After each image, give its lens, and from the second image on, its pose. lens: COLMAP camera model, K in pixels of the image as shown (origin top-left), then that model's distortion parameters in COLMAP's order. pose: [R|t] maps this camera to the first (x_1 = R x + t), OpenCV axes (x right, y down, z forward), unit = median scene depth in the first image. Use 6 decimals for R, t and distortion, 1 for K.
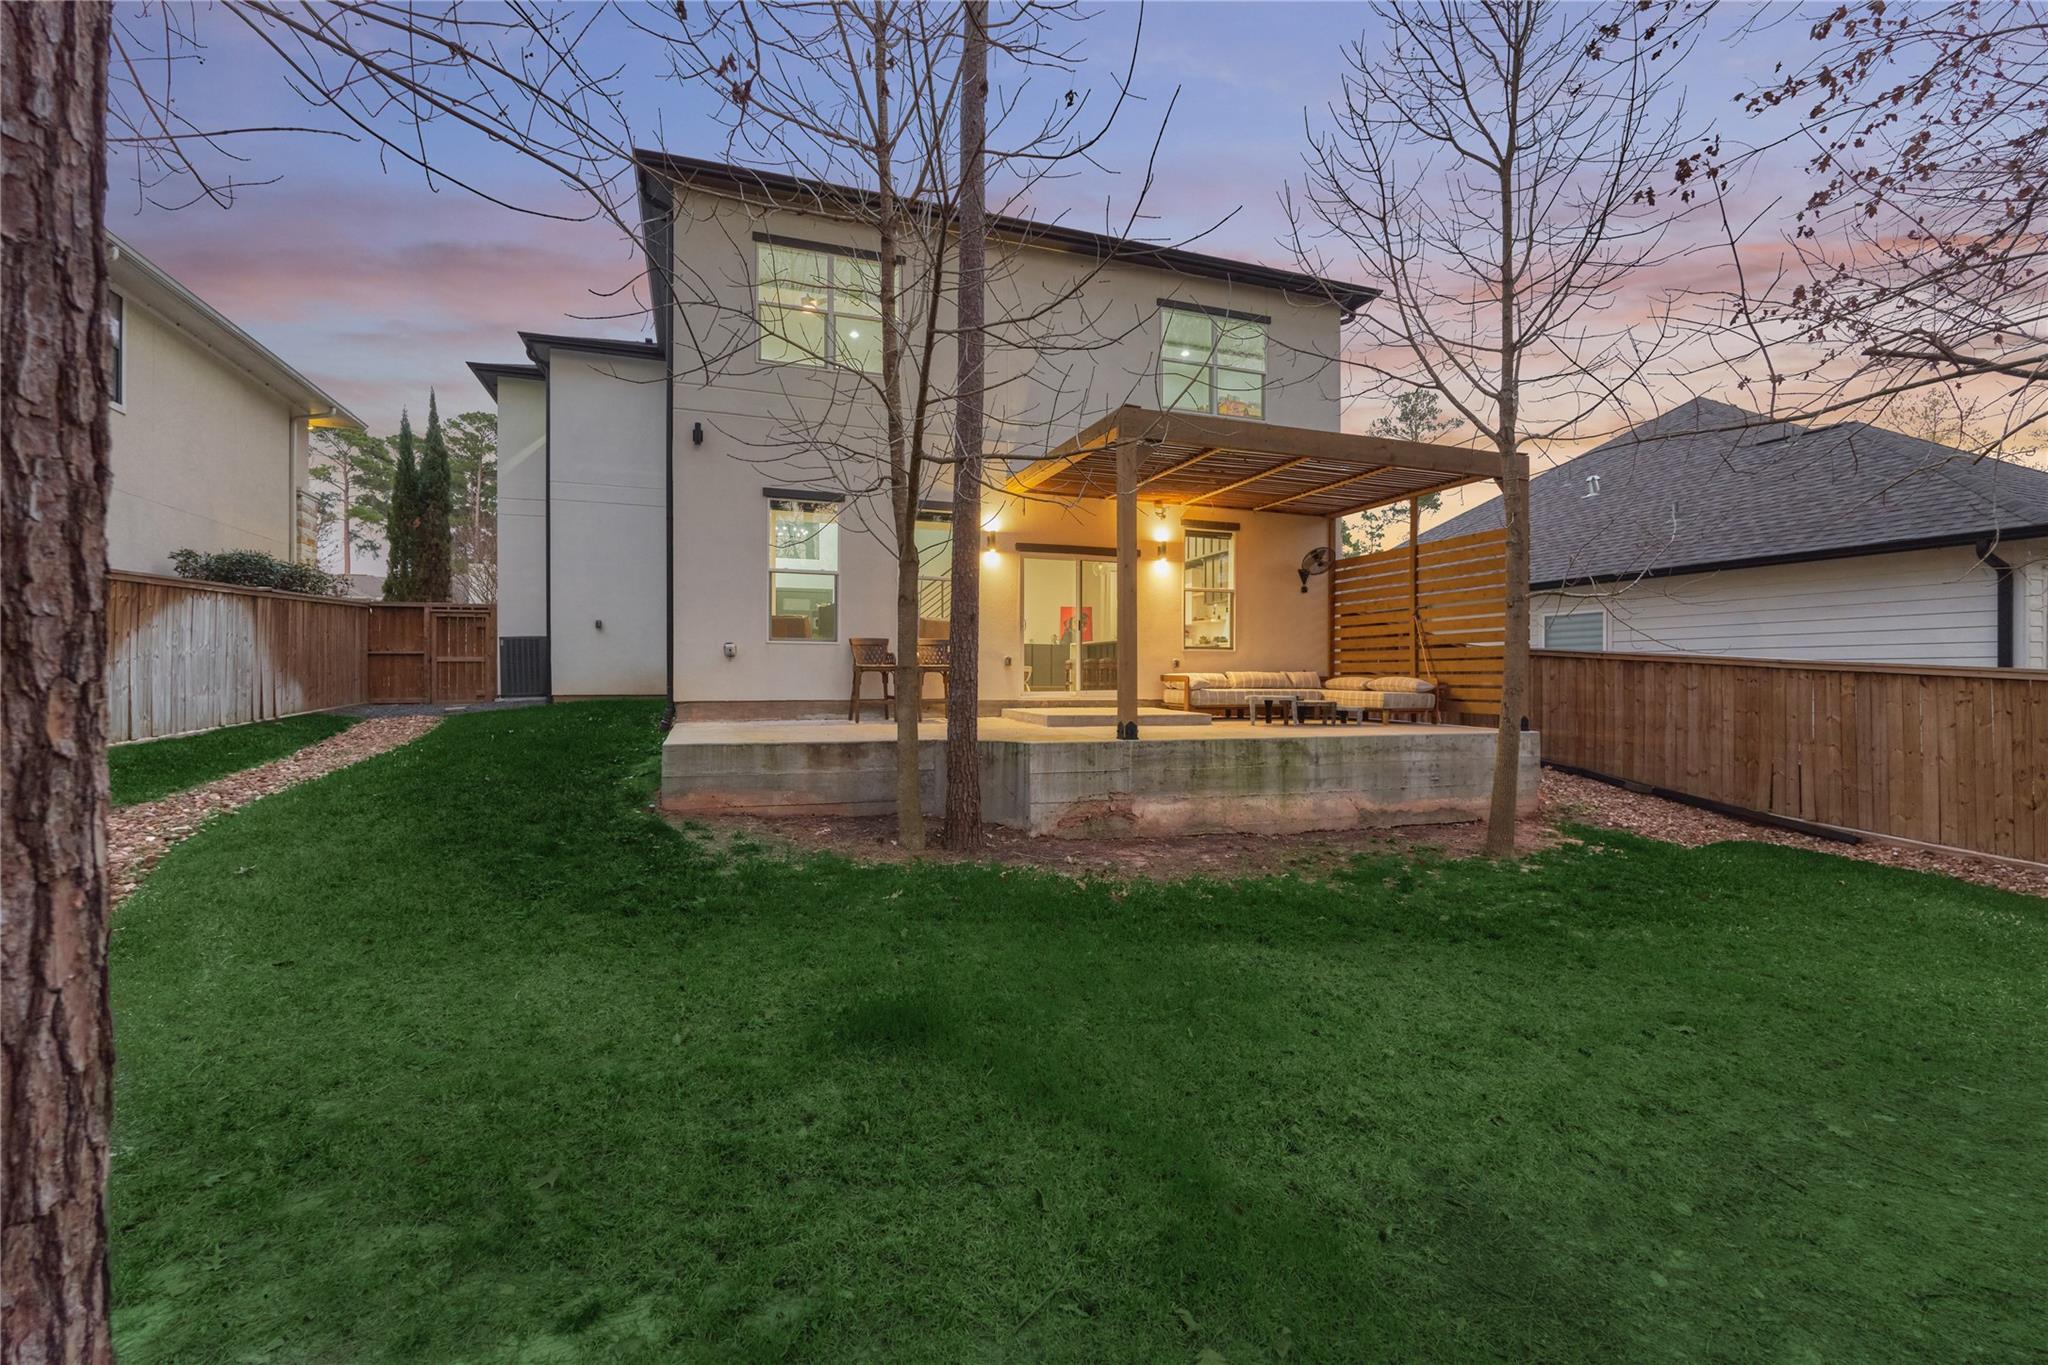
lens RADIAL K [[895.5, 0, 1029.8], [0, 895.5, 684.5], [0, 0, 1]] dist [-0.001575, 0.000172]
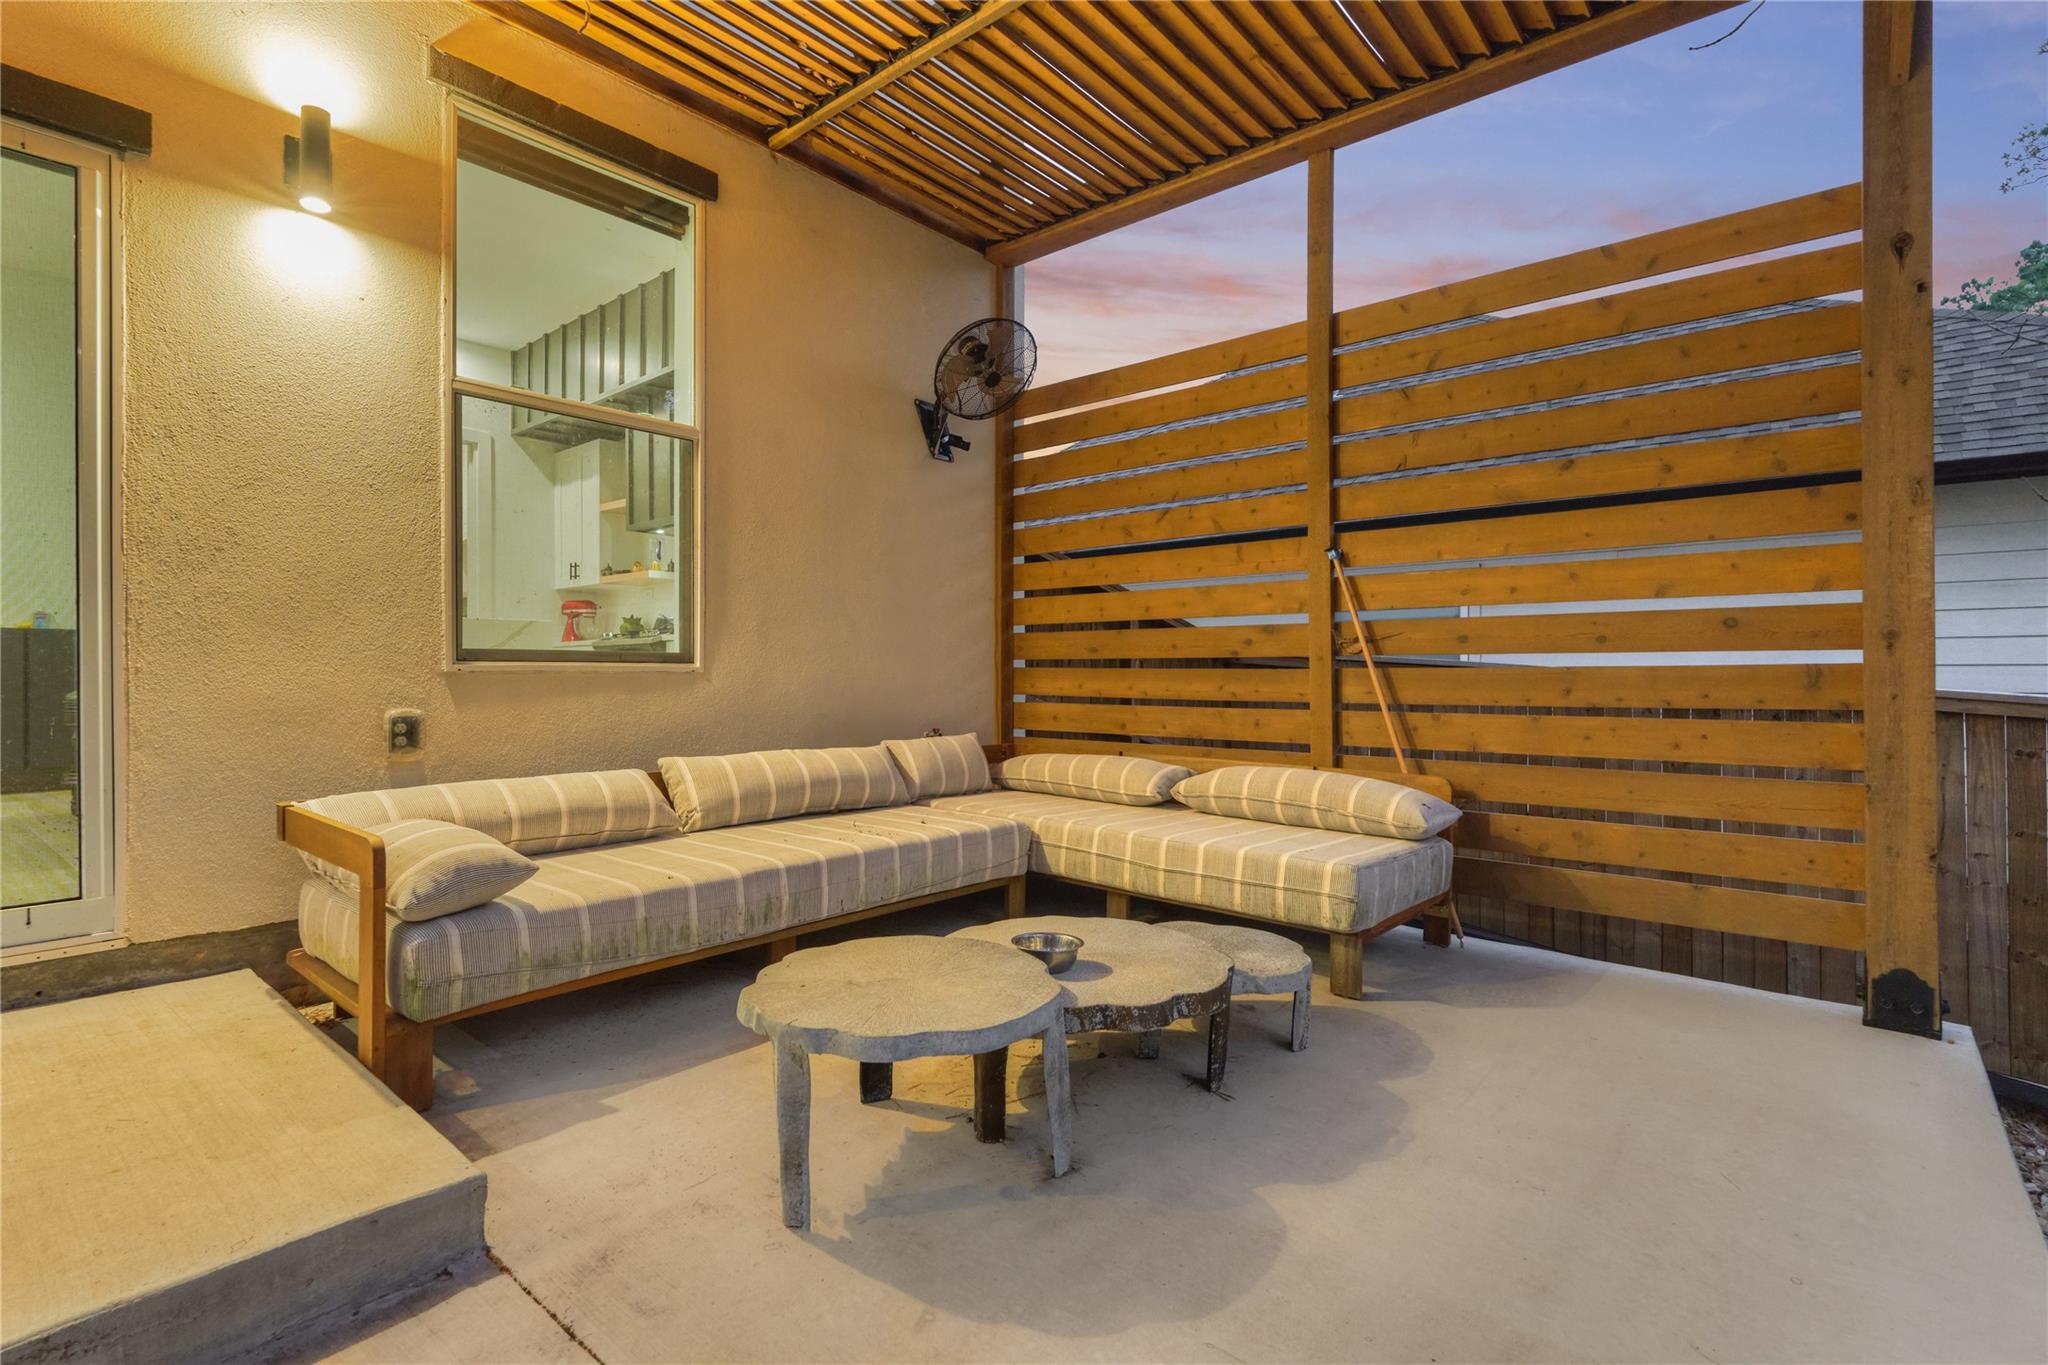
lens RADIAL K [[983.4, 0, 1027.5], [0, 983.4, 676.5], [0, 0, 1]] dist [0.000280, -0.000380]
pose [[0.867240, -0.002682, 0.497883, 0.194389], [0.005148, 0.999980, -0.003581, -0.037981], [-0.497864, 0.005669, 0.867237, 0.809416]]
